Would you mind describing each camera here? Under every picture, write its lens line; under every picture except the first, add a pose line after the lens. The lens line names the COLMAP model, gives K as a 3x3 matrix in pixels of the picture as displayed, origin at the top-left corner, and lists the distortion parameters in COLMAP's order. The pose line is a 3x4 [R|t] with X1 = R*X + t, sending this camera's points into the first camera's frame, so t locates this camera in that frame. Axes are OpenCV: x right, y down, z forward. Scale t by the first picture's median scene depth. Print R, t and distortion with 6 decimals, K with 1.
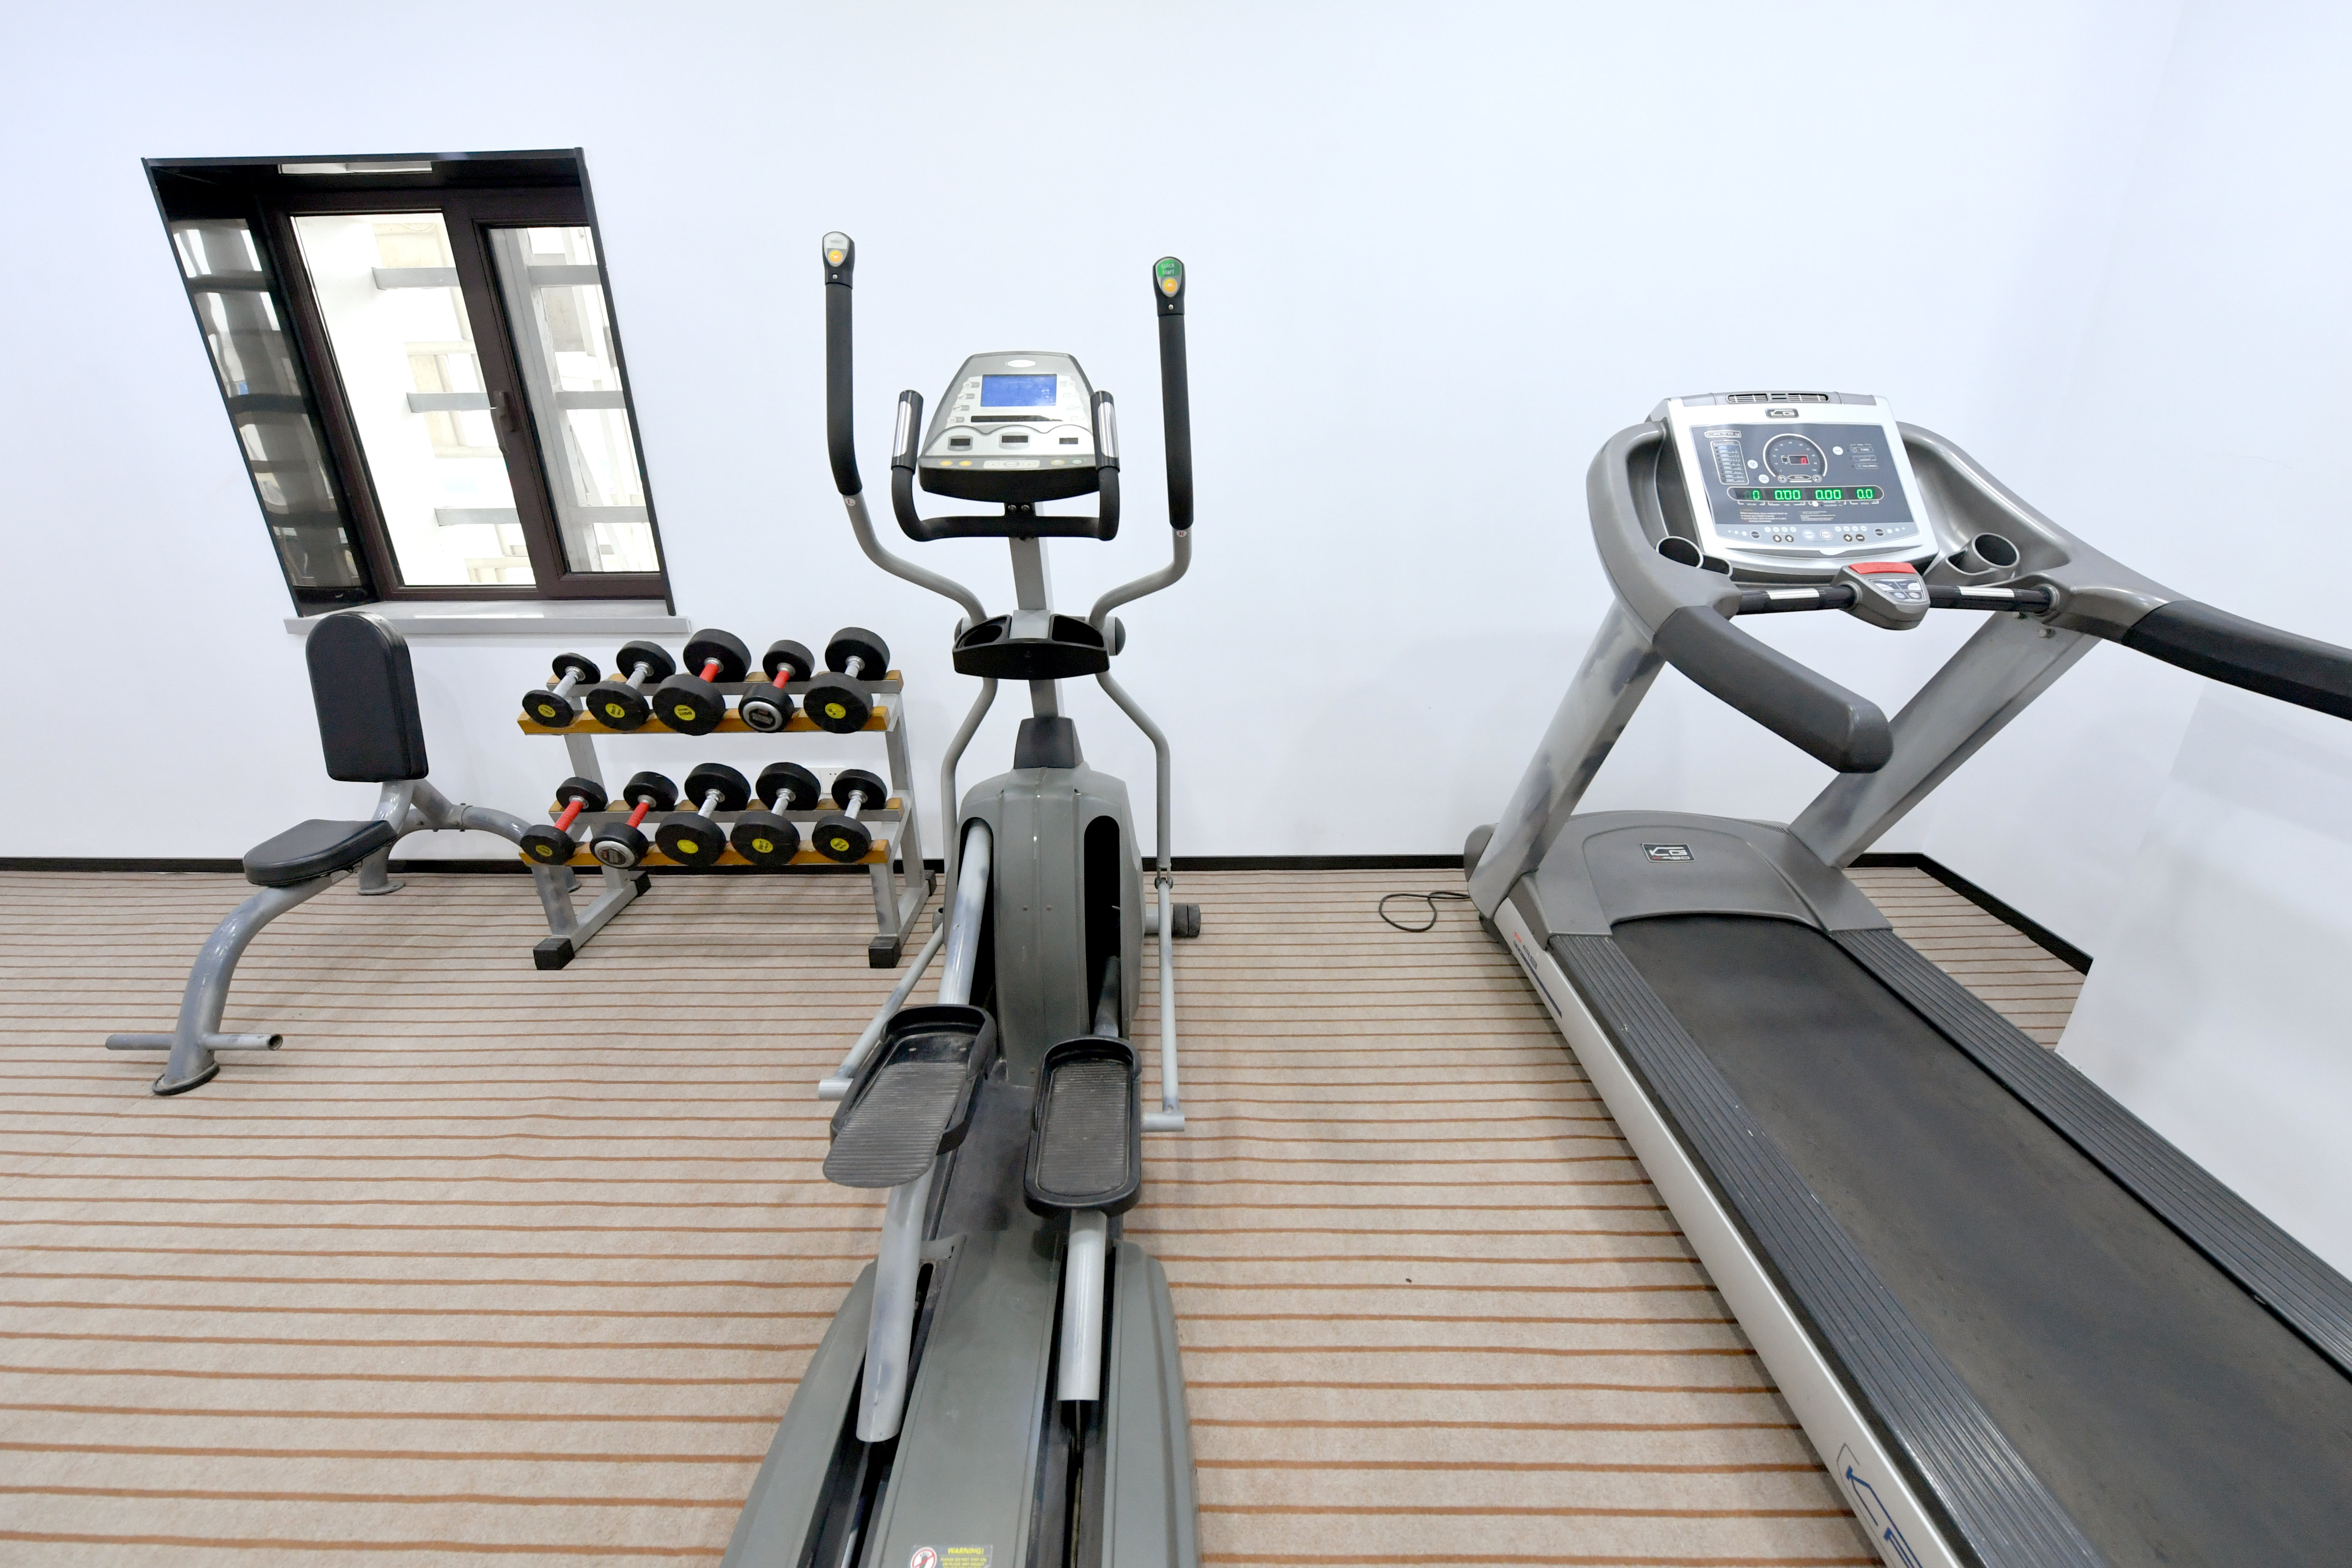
lens RADIAL K [[927.1, 0, 1176.0], [0, 927.1, 784.0], [0, 0, 1]] dist [-0.008249, -0.000242]
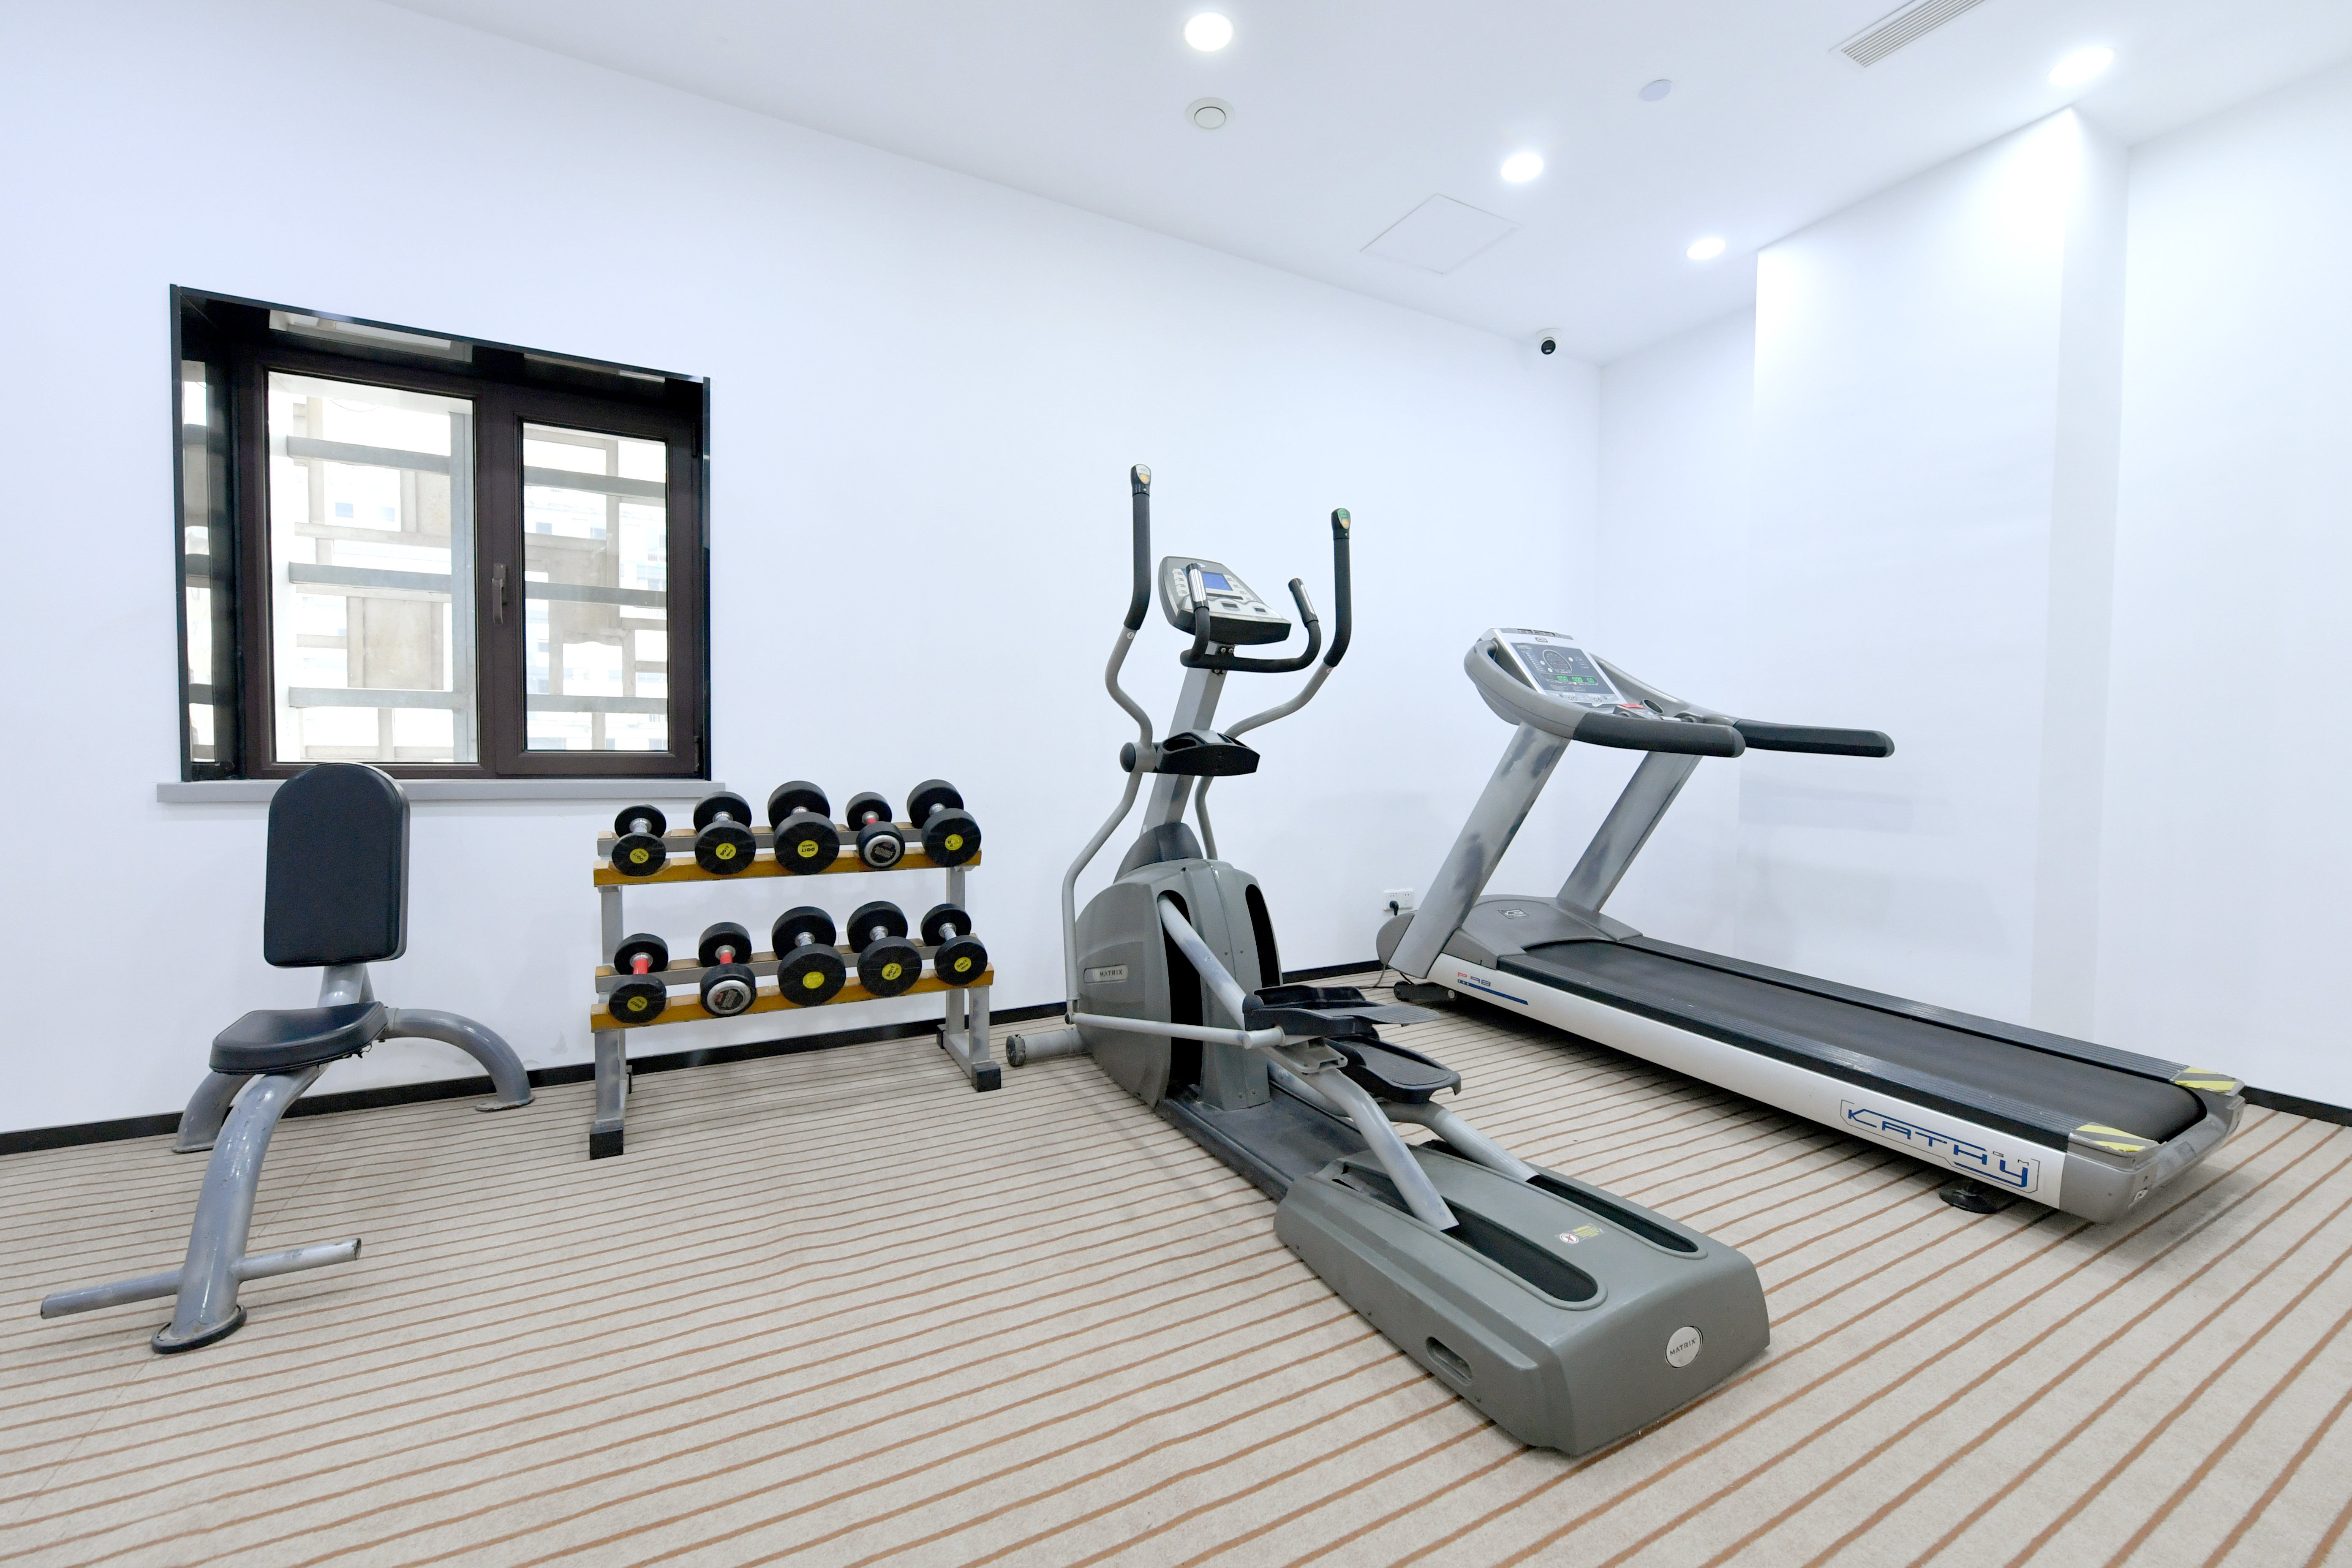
lens RADIAL K [[927.1, 0, 1176.0], [0, 927.1, 784.0], [0, 0, 1]] dist [-0.008249, -0.000242]
pose [[0.875691, -0.000453, 0.482871, -0.665920], [0.157106, 0.945858, -0.284025, 0.211373], [-0.456599, 0.324580, 0.828351, -0.069615]]
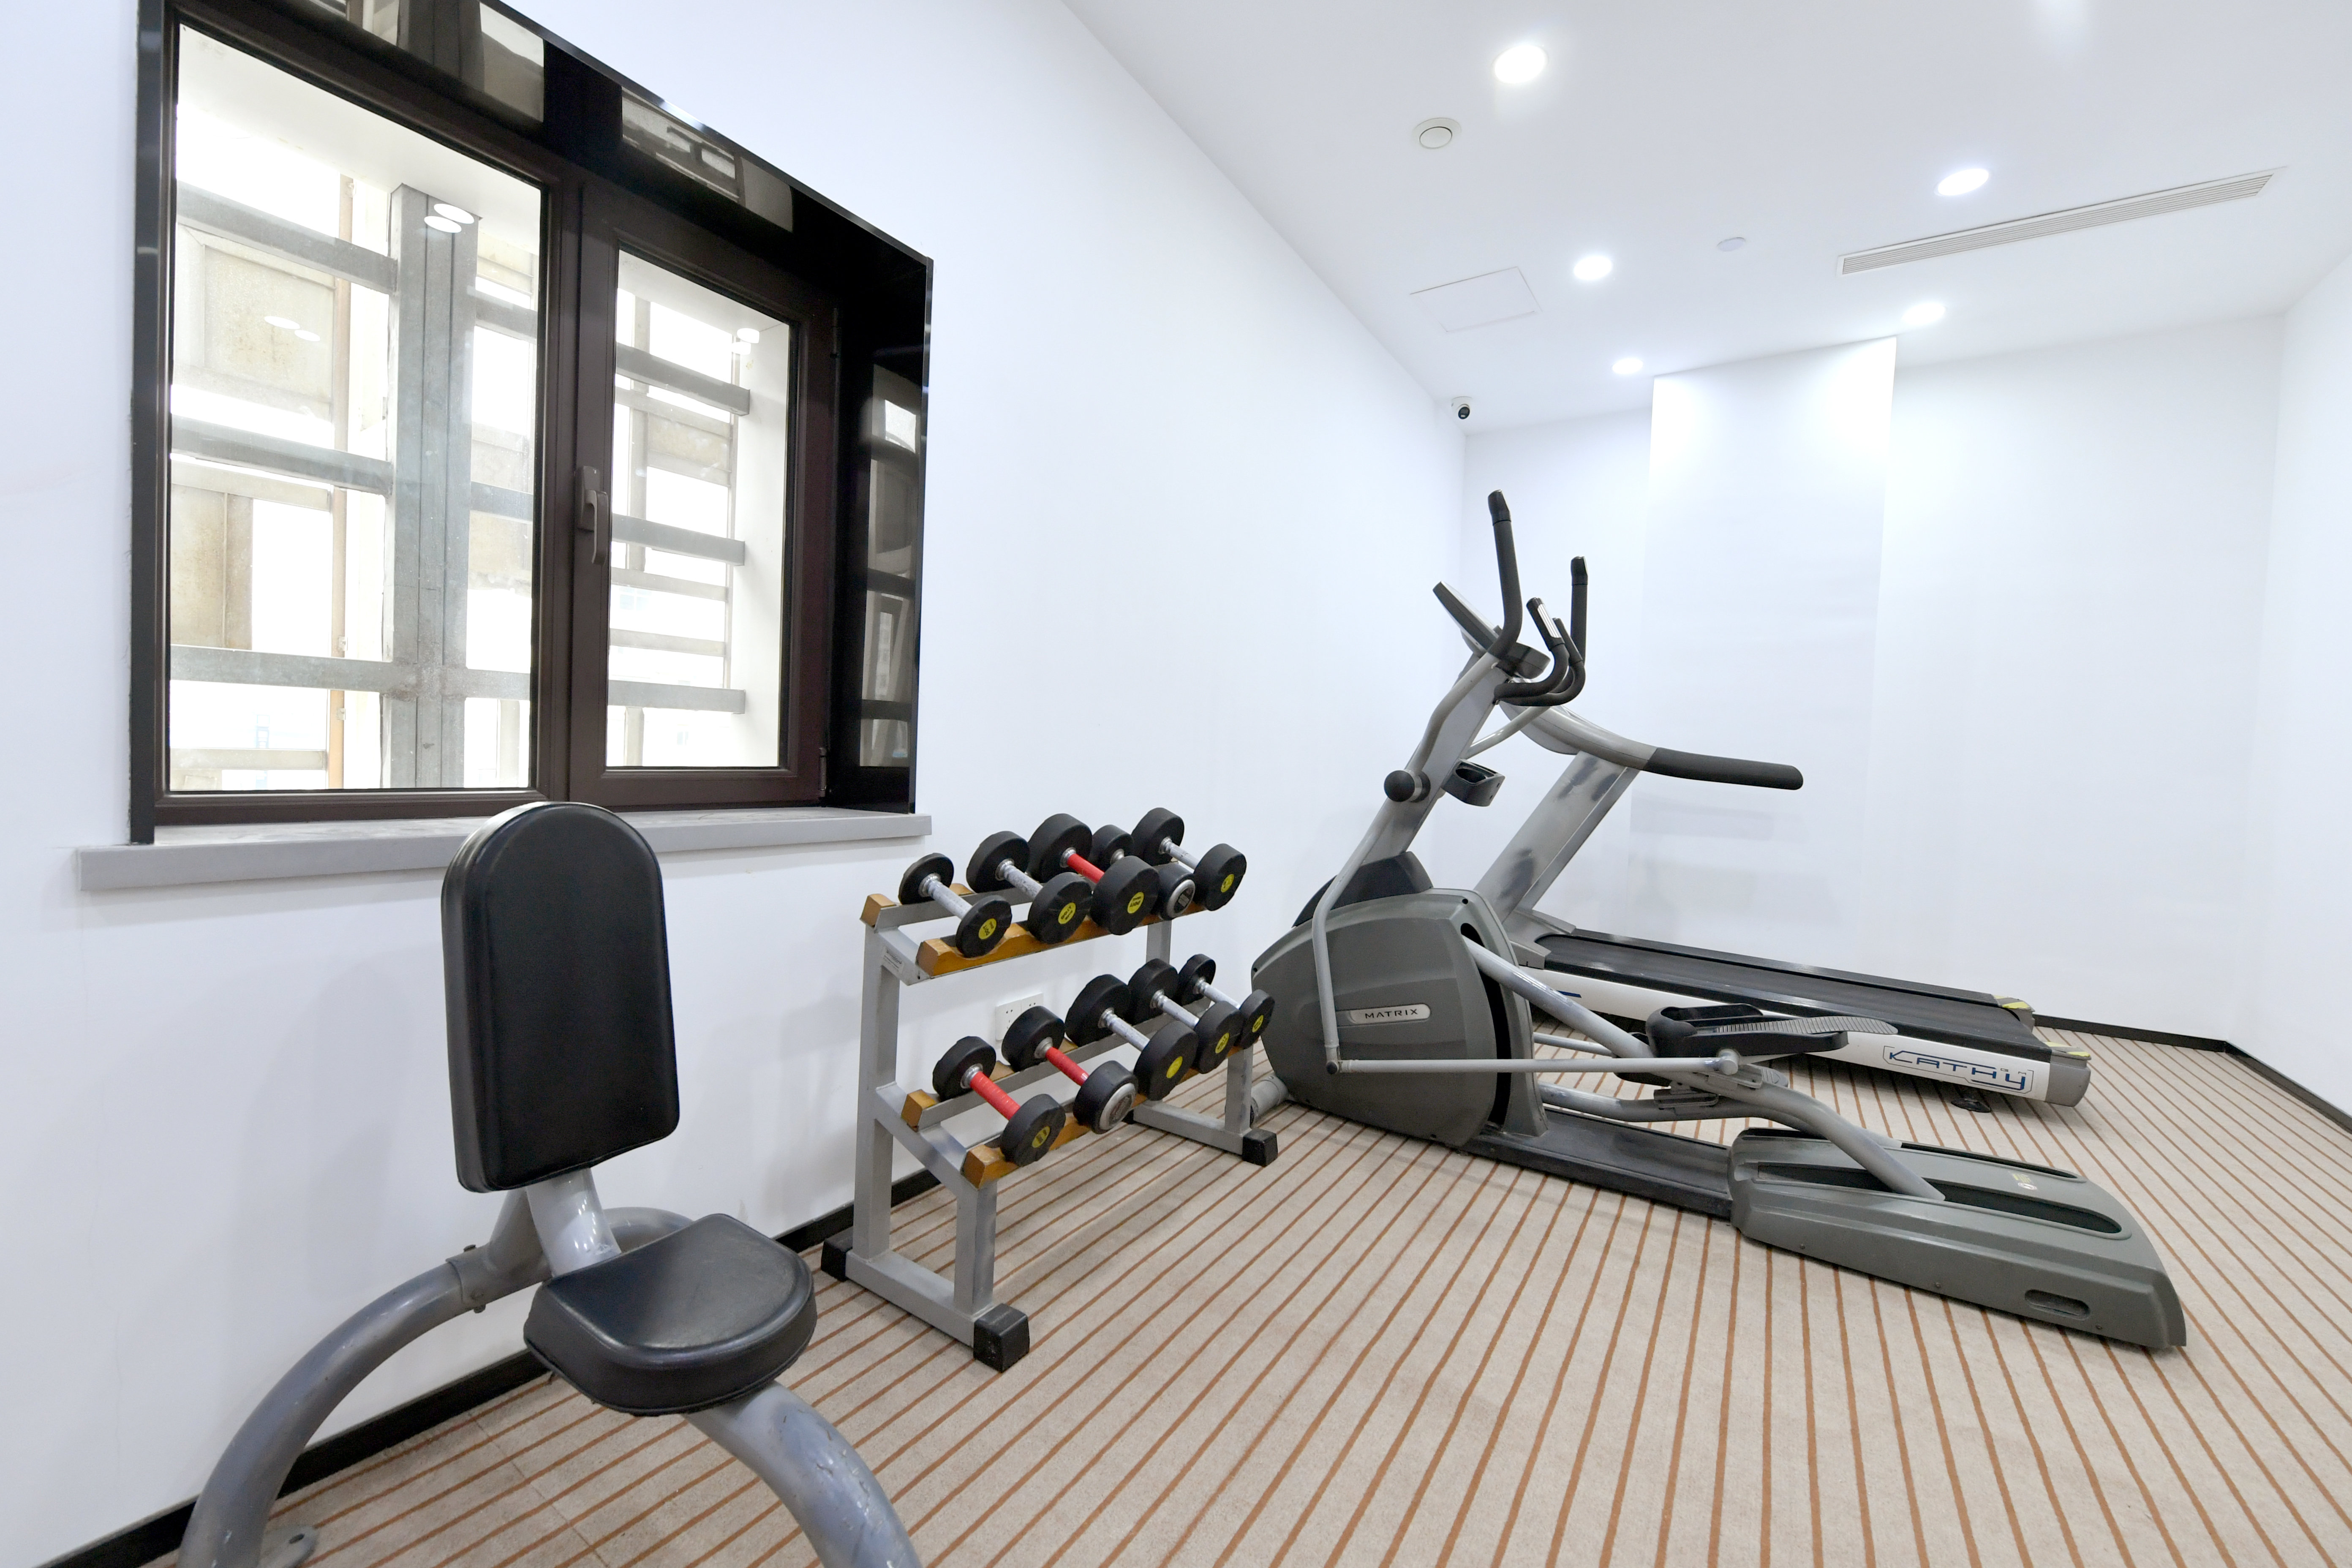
lens RADIAL K [[927.1, 0, 1176.0], [0, 927.1, 784.0], [0, 0, 1]] dist [-0.008249, -0.000242]
pose [[0.531340, -0.001785, 0.847157, -1.202457], [0.266660, 0.949518, -0.165250, -0.032823], [-0.804096, 0.313707, 0.504993, 0.519843]]
